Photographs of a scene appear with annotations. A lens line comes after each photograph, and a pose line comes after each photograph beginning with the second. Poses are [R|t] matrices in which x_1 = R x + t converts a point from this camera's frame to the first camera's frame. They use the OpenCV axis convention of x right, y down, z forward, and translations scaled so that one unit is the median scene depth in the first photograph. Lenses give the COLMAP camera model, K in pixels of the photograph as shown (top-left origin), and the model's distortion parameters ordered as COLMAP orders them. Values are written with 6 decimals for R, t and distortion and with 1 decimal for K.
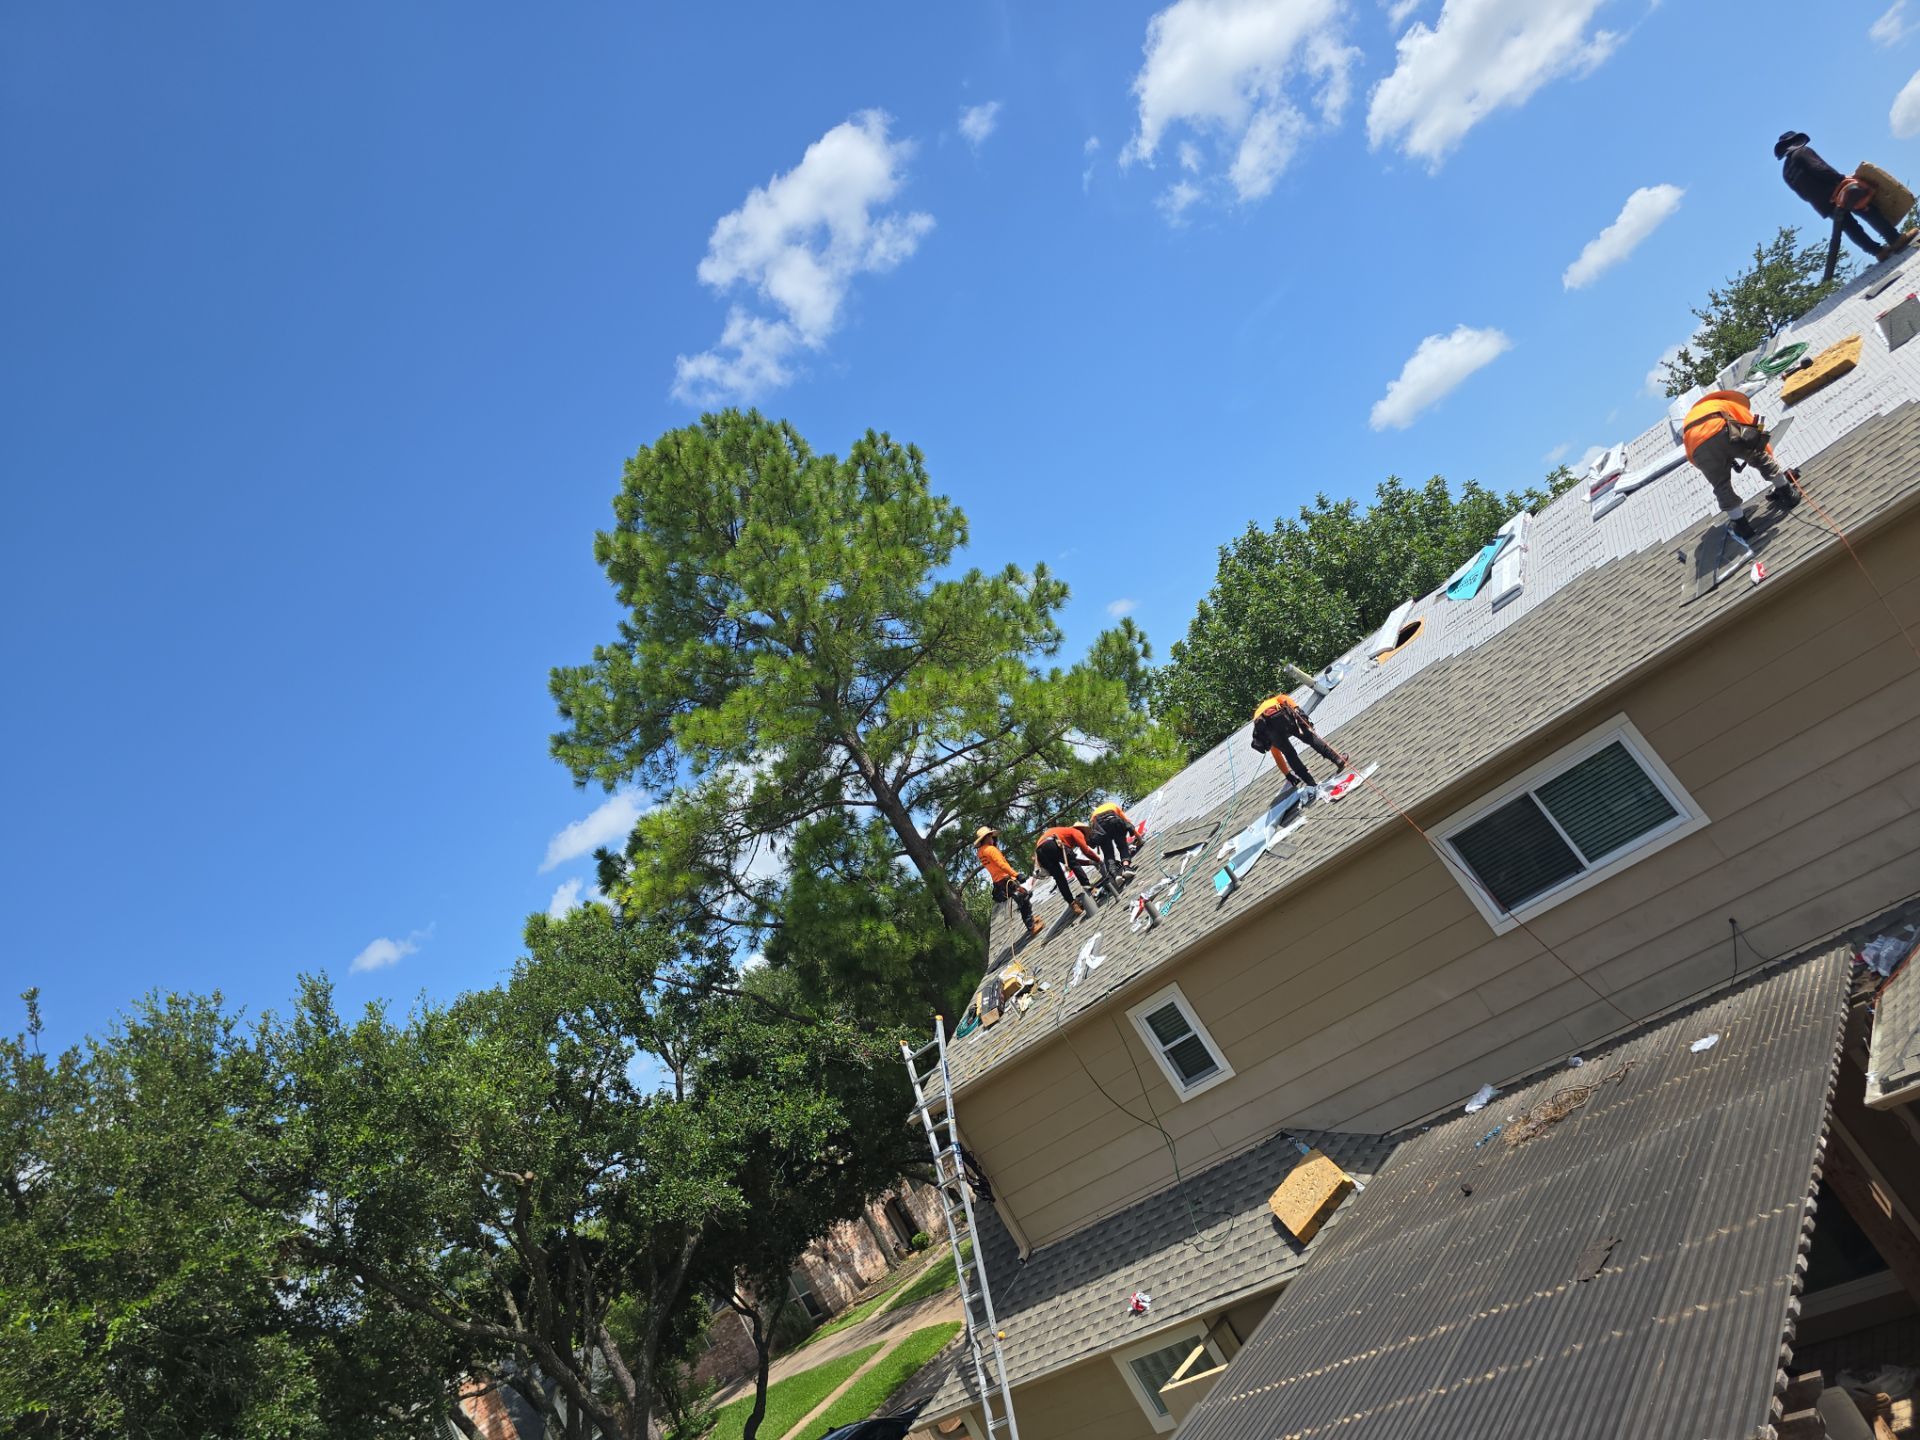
lens RADIAL K [[1285.2, 0, 957.6], [0, 1285.2, 714.4], [0, 0, 1]] dist [0.064693, -0.063626]
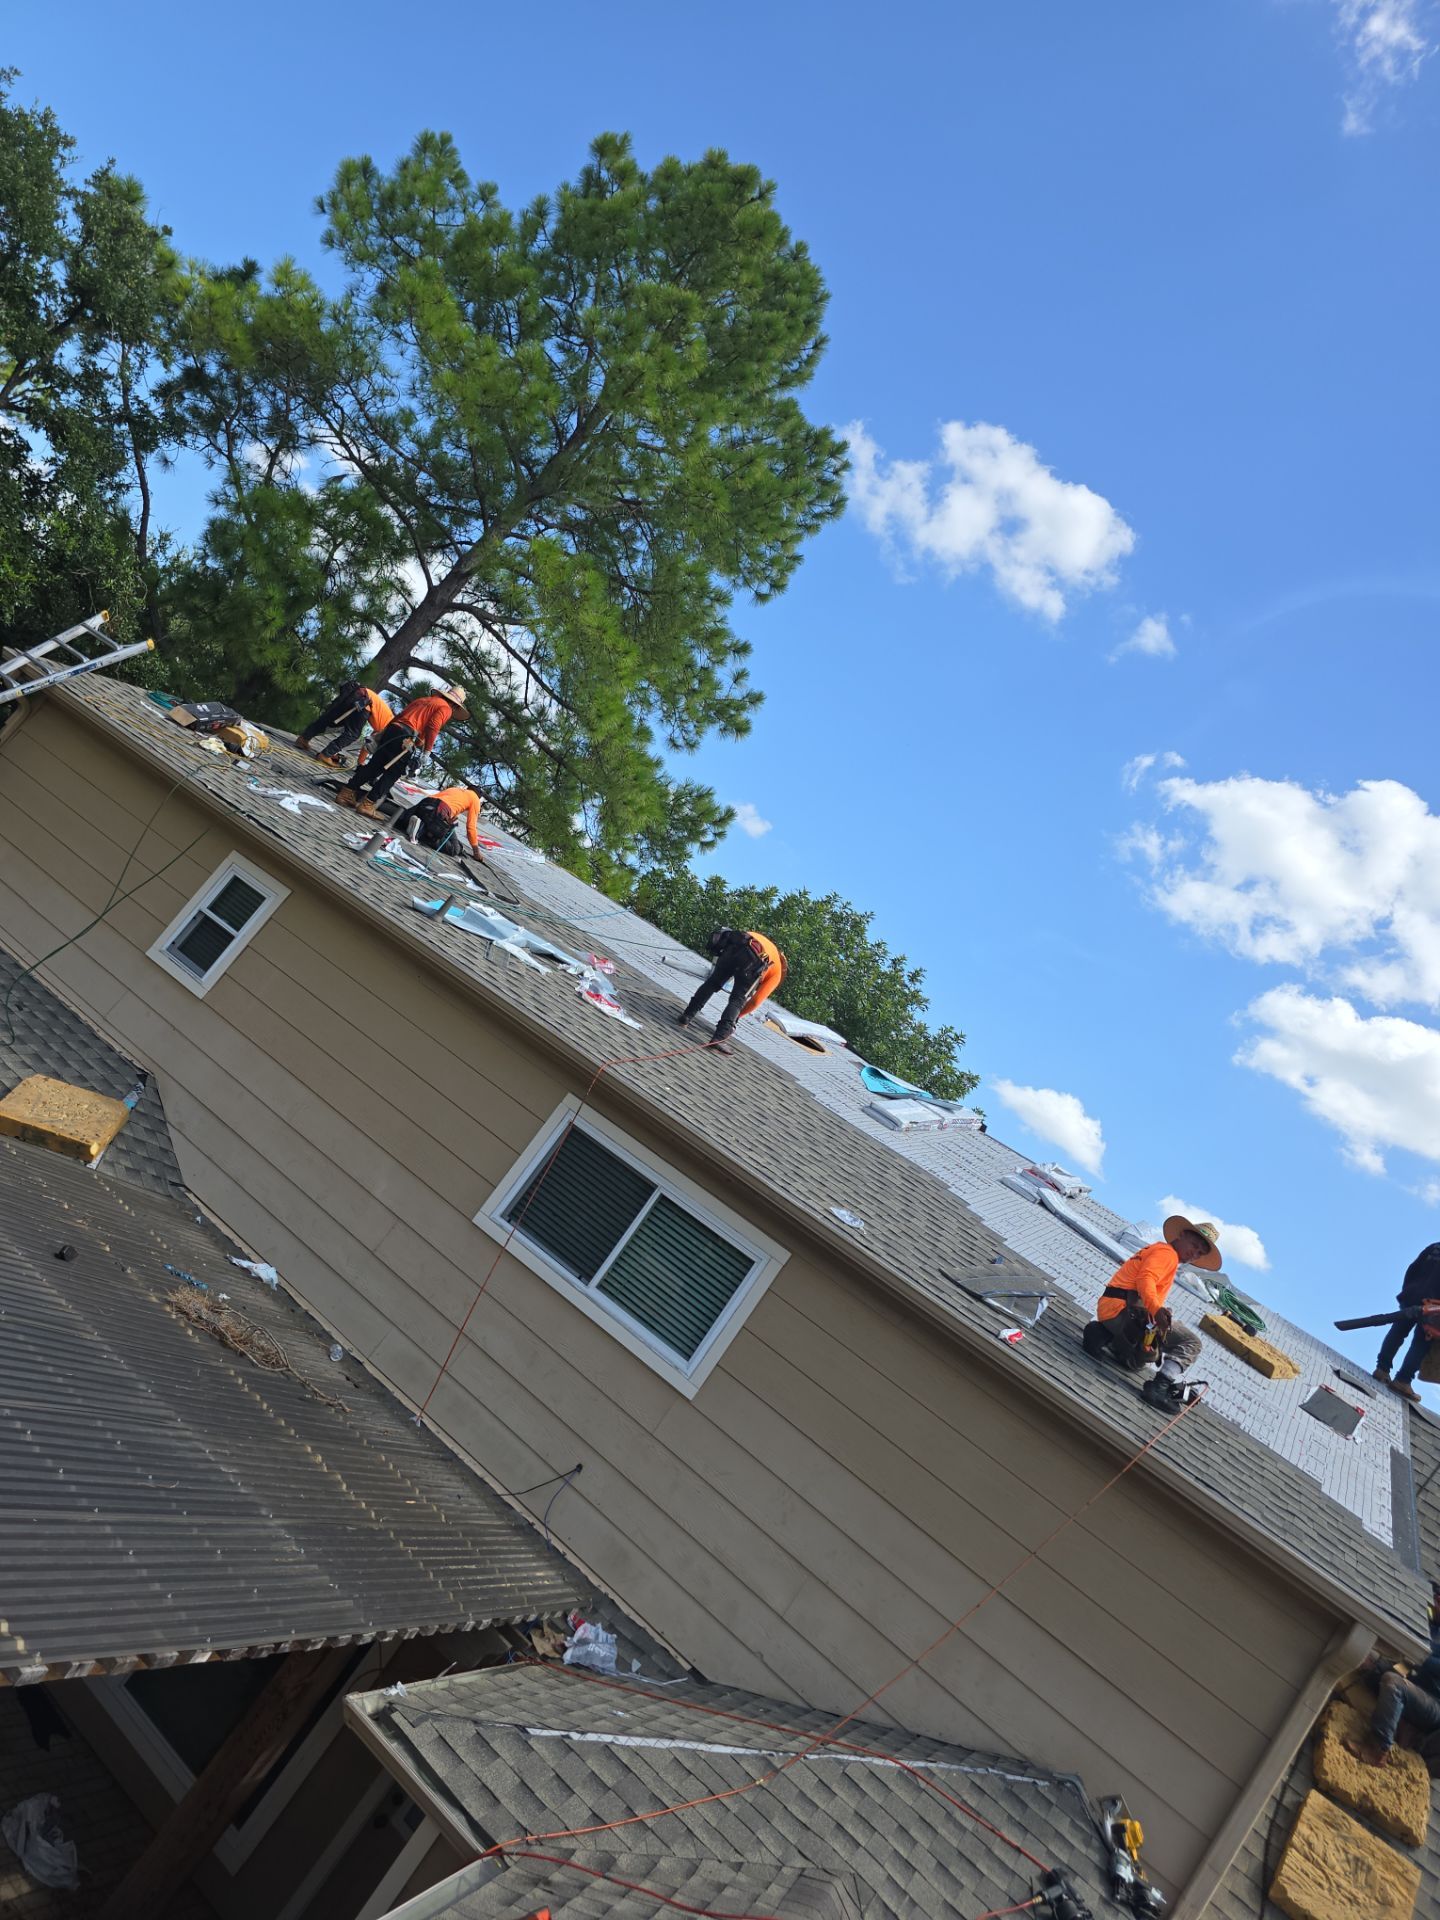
lens RADIAL K [[1285.2, 0, 725.5], [0, 1285.2, 959.0], [0, 0, 1]] dist [0.064693, -0.063626]
pose [[0.311484, 0.937310, 0.156297, 0.197810], [-0.945585, 0.322014, -0.046657, 0.013304], [-0.094062, -0.133259, 0.986608, 0.246943]]
